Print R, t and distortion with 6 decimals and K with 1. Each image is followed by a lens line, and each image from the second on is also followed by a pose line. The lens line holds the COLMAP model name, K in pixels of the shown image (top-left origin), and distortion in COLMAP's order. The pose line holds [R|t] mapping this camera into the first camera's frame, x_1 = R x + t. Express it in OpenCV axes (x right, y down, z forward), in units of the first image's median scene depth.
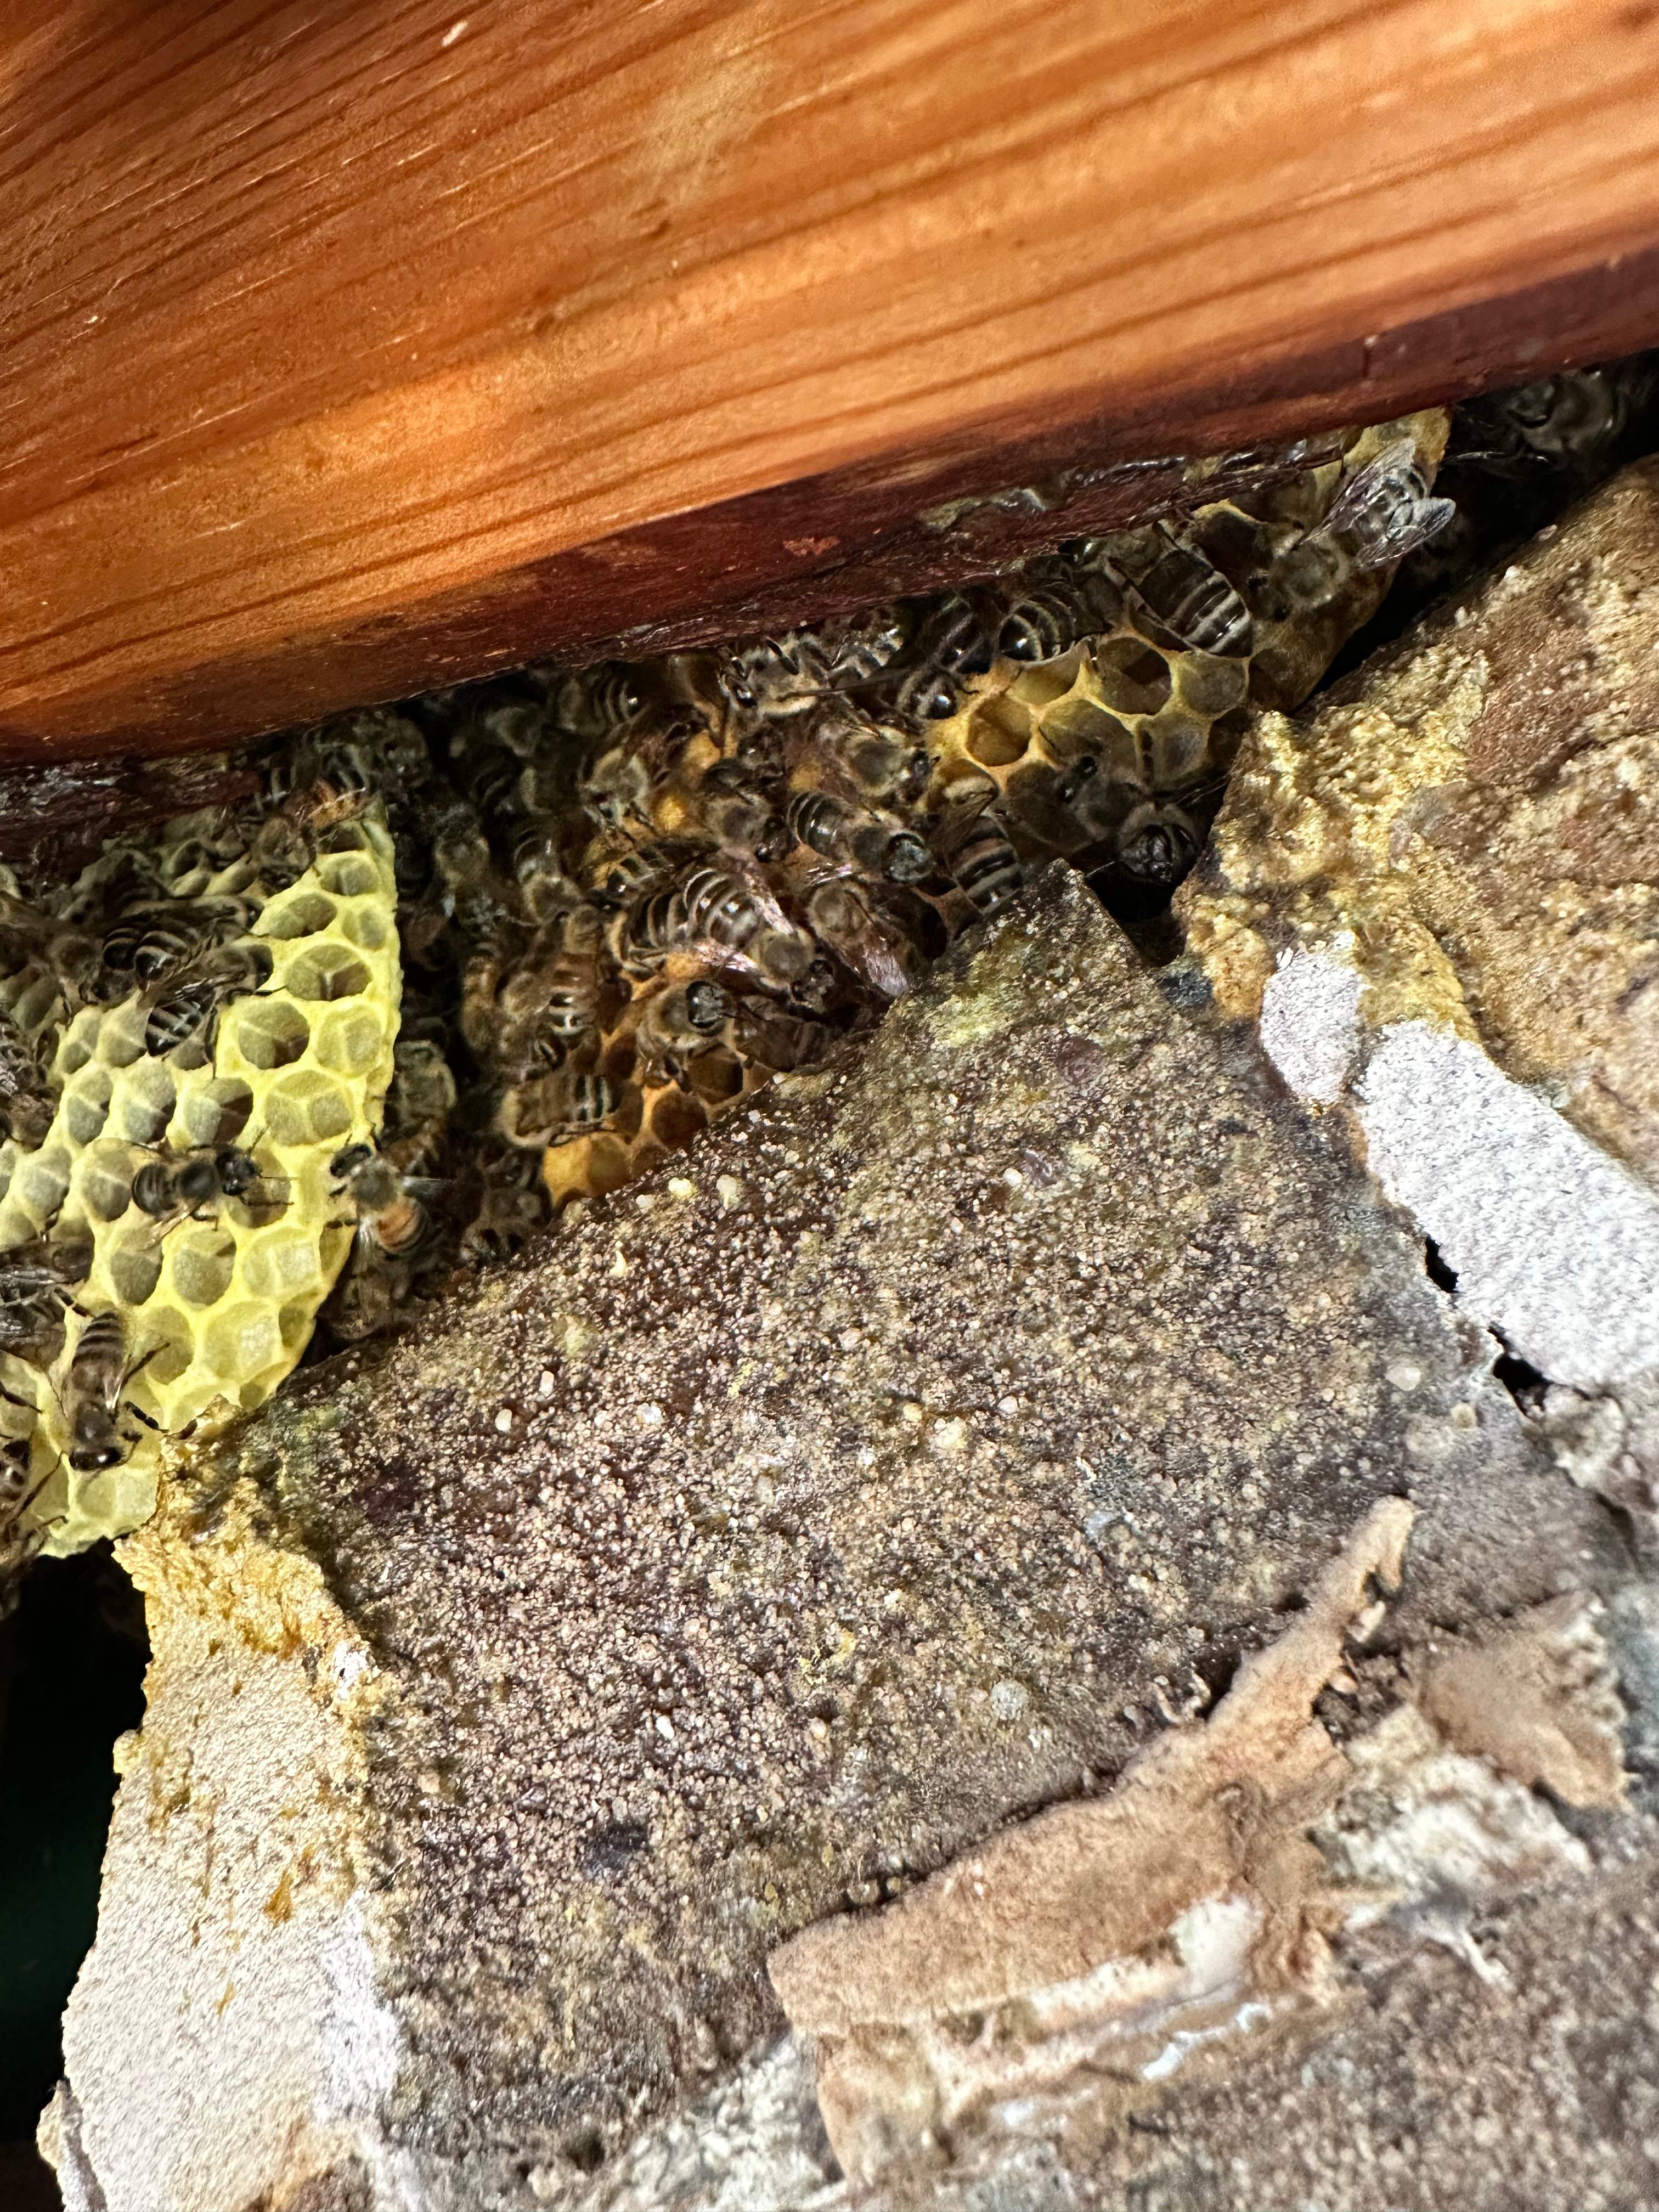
lens RADIAL K [[1655.6, 0, 683.9], [0, 1655.6, 1030.0], [0, 0, 1]] dist [-0.005746, -0.001907]
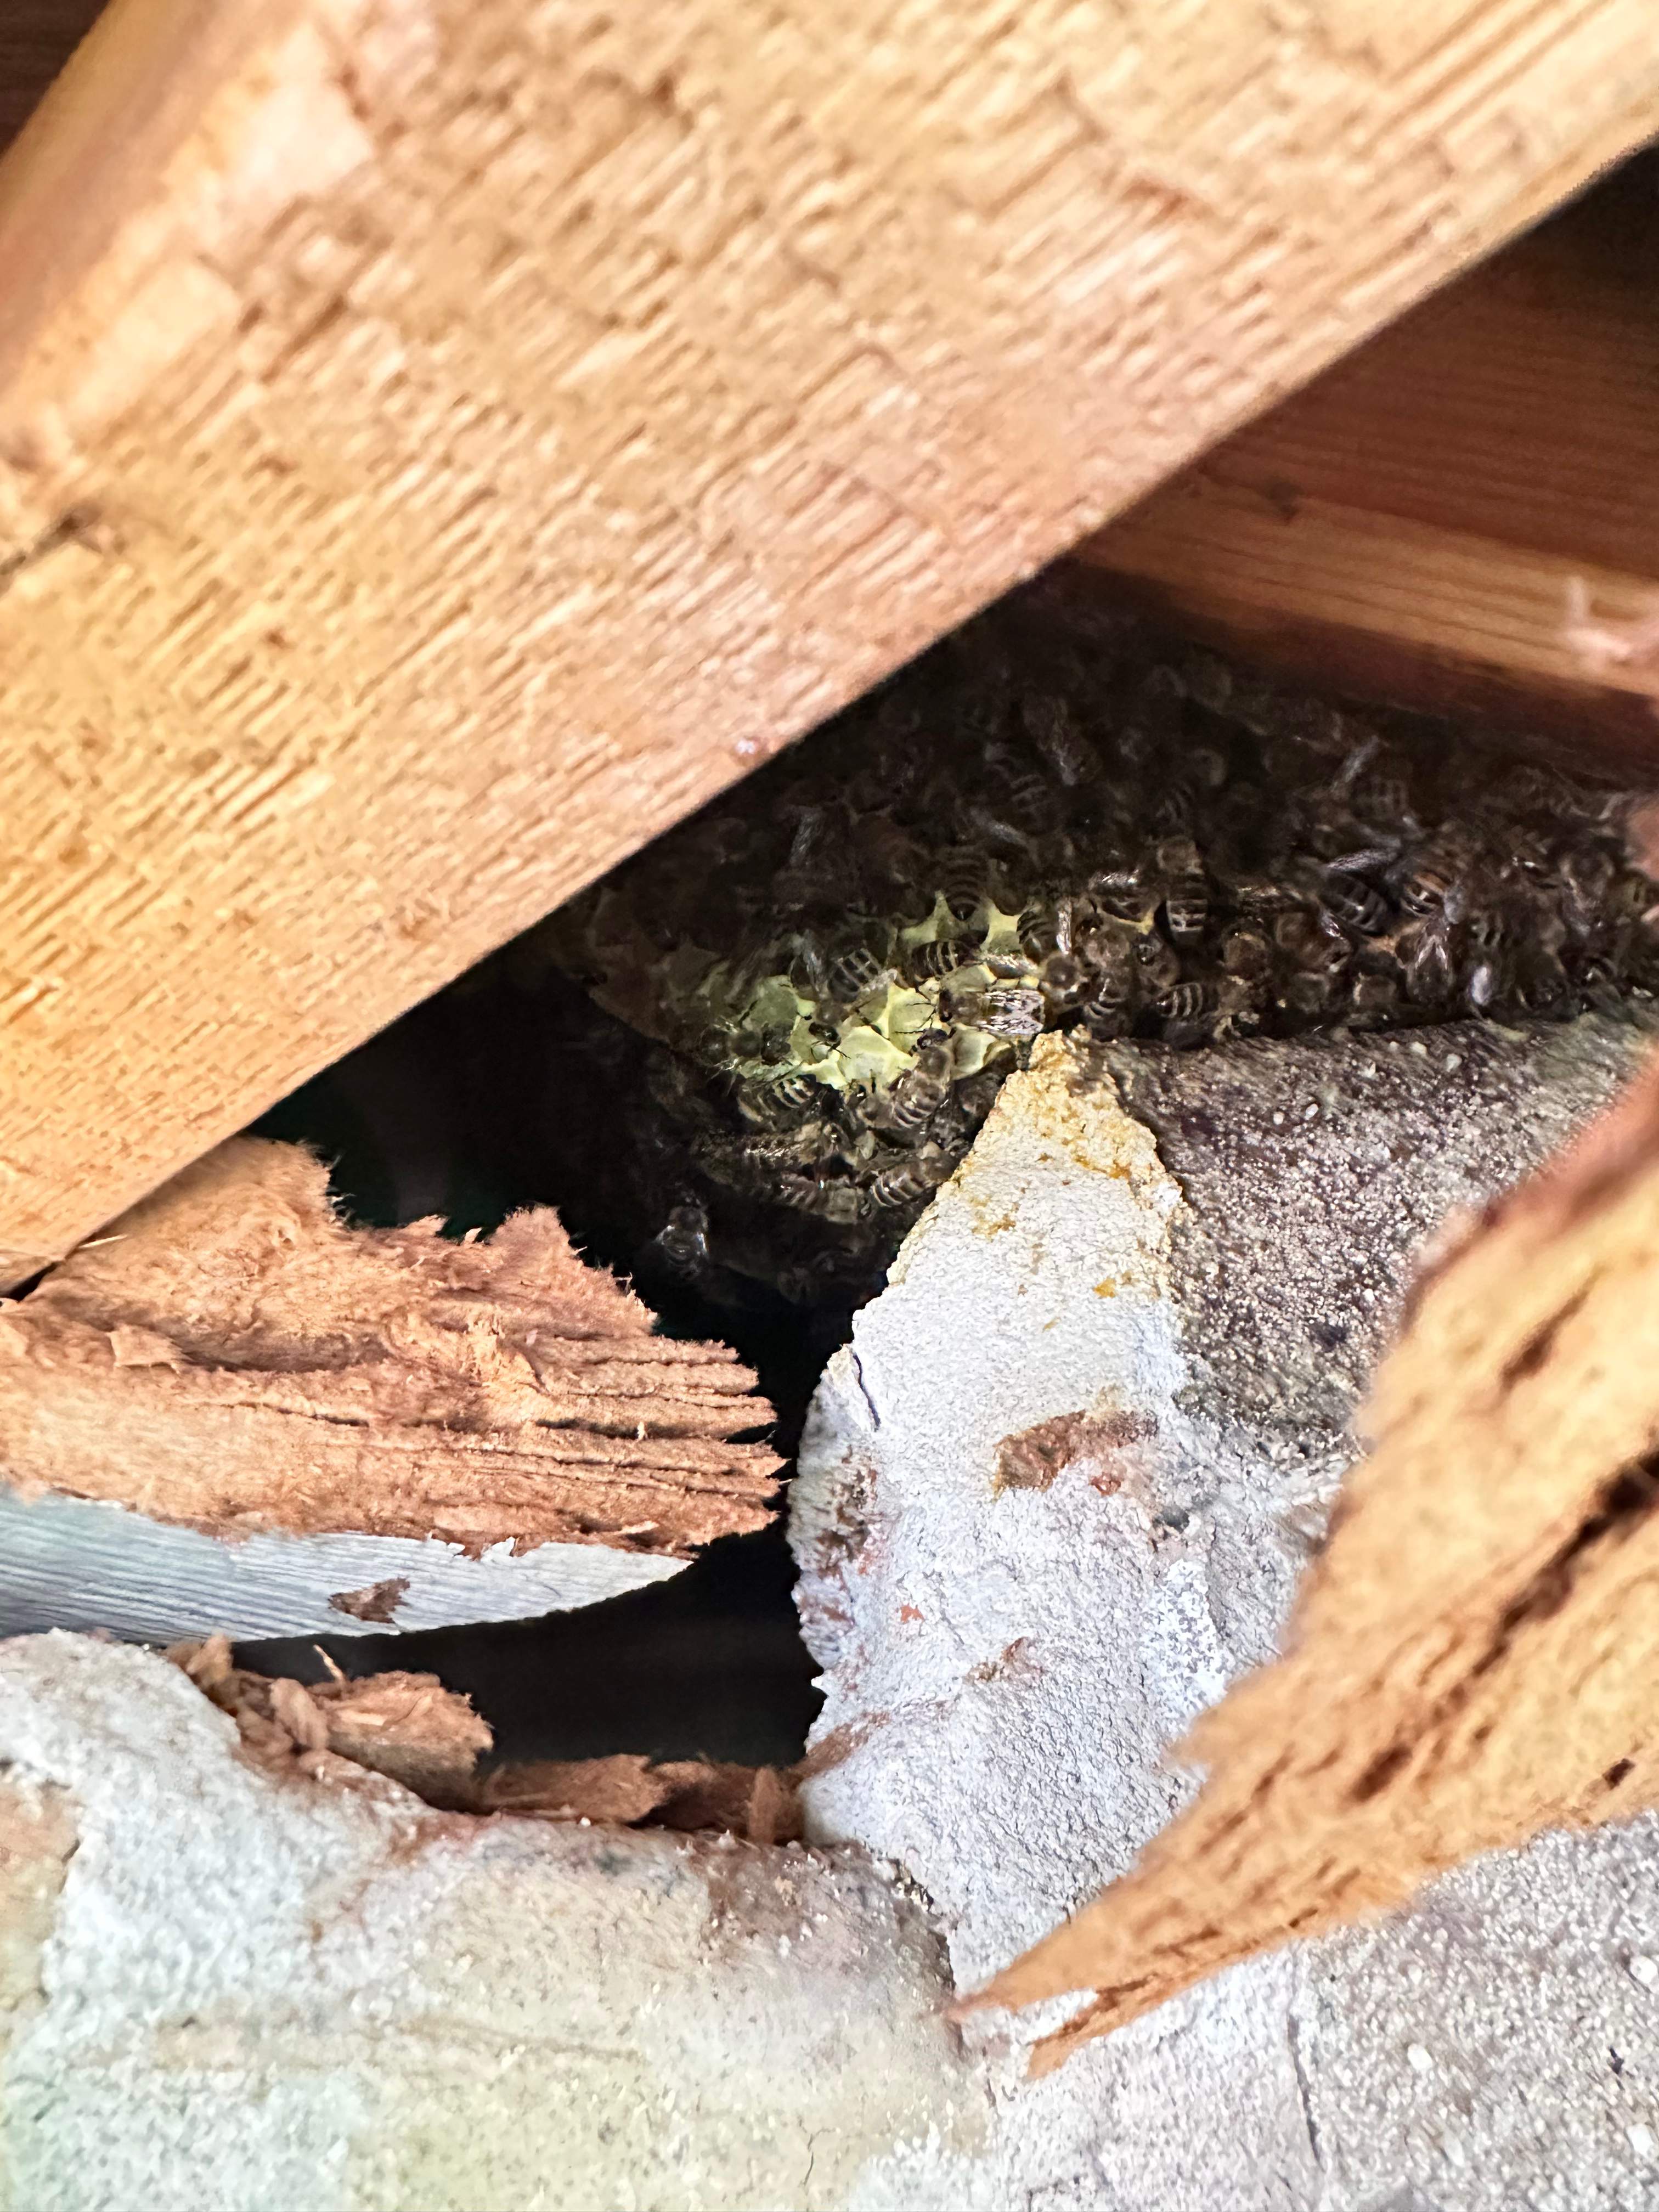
lens RADIAL K [[1641.7, 0, 829.5], [0, 1641.7, 1106.0], [0, 0, 1]] dist [-0.006046, 0.004758]
pose [[0.867670, 0.482966, 0.117865, -0.748938], [-0.484970, 0.874435, -0.012957, 0.498668], [-0.109323, -0.045918, 0.992945, -0.624550]]
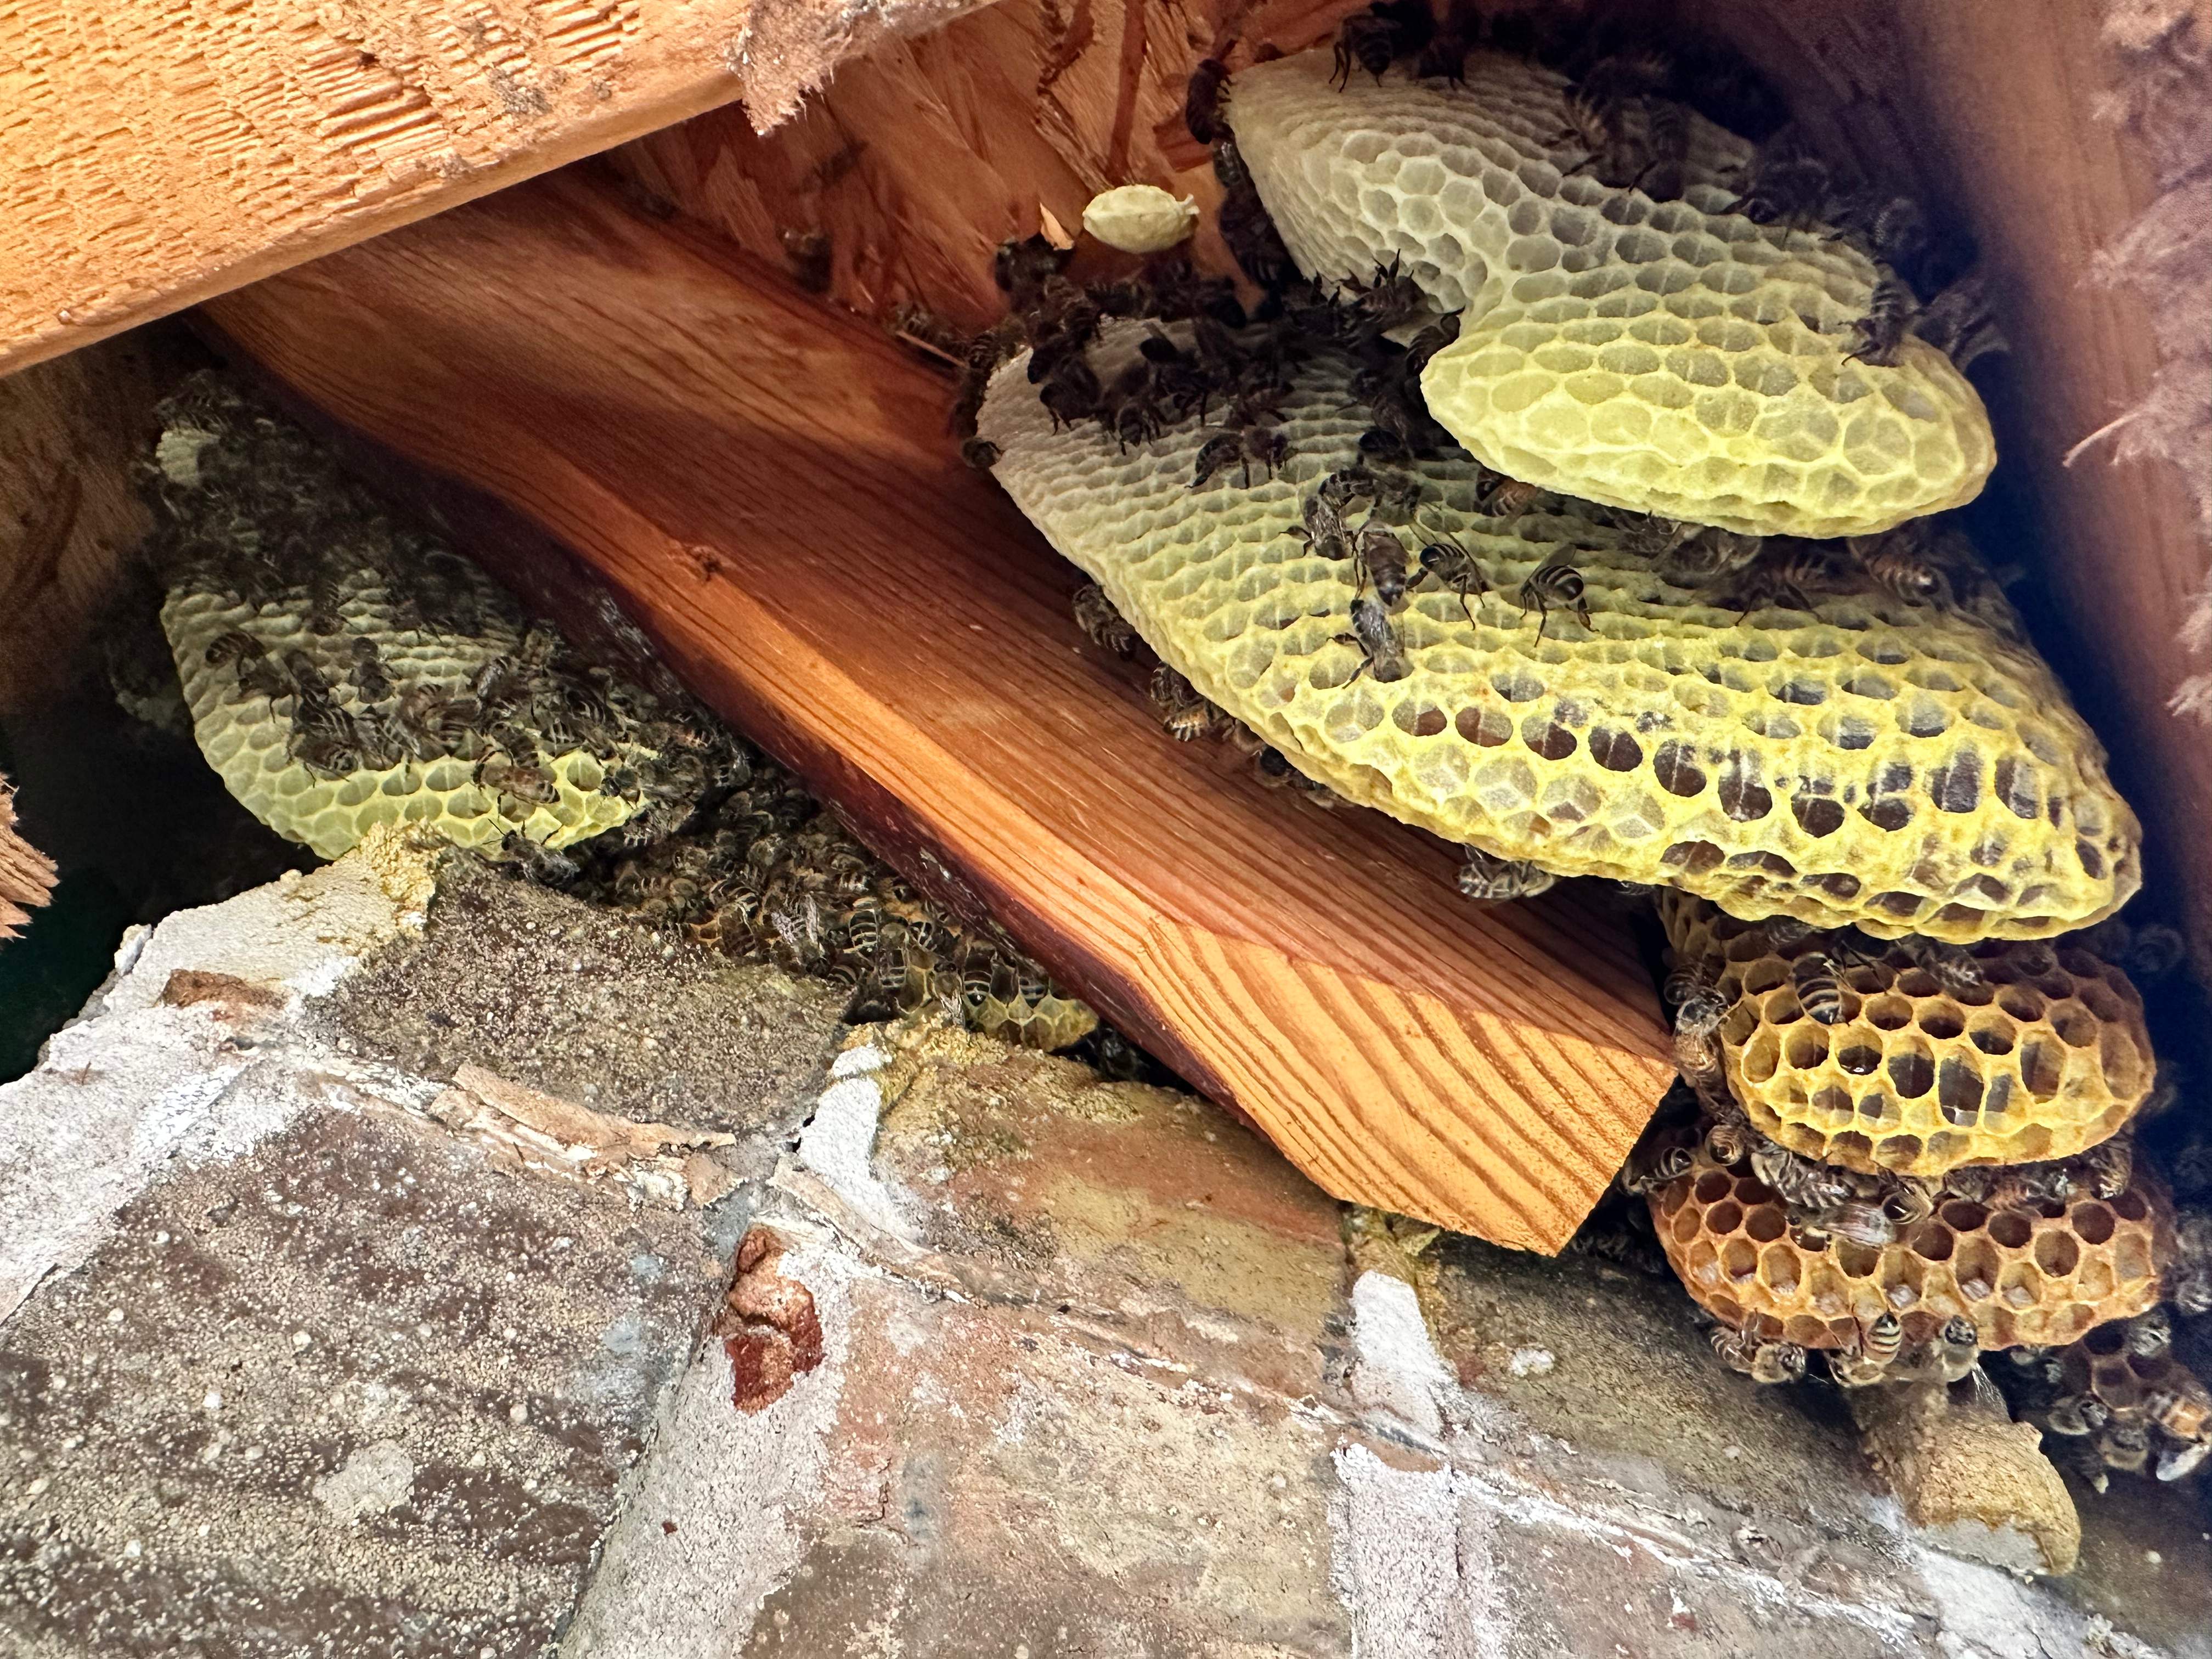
lens RADIAL K [[1639.2, 0, 1102.2], [0, 1639.2, 924.4], [0, 0, 1]] dist [0.001438, -0.002913]
pose [[0.573288, 0.818980, 0.024753, 0.324464], [-0.764556, 0.545565, -0.343237, 0.446913], [-0.294609, 0.177849, 0.938922, -1.563429]]
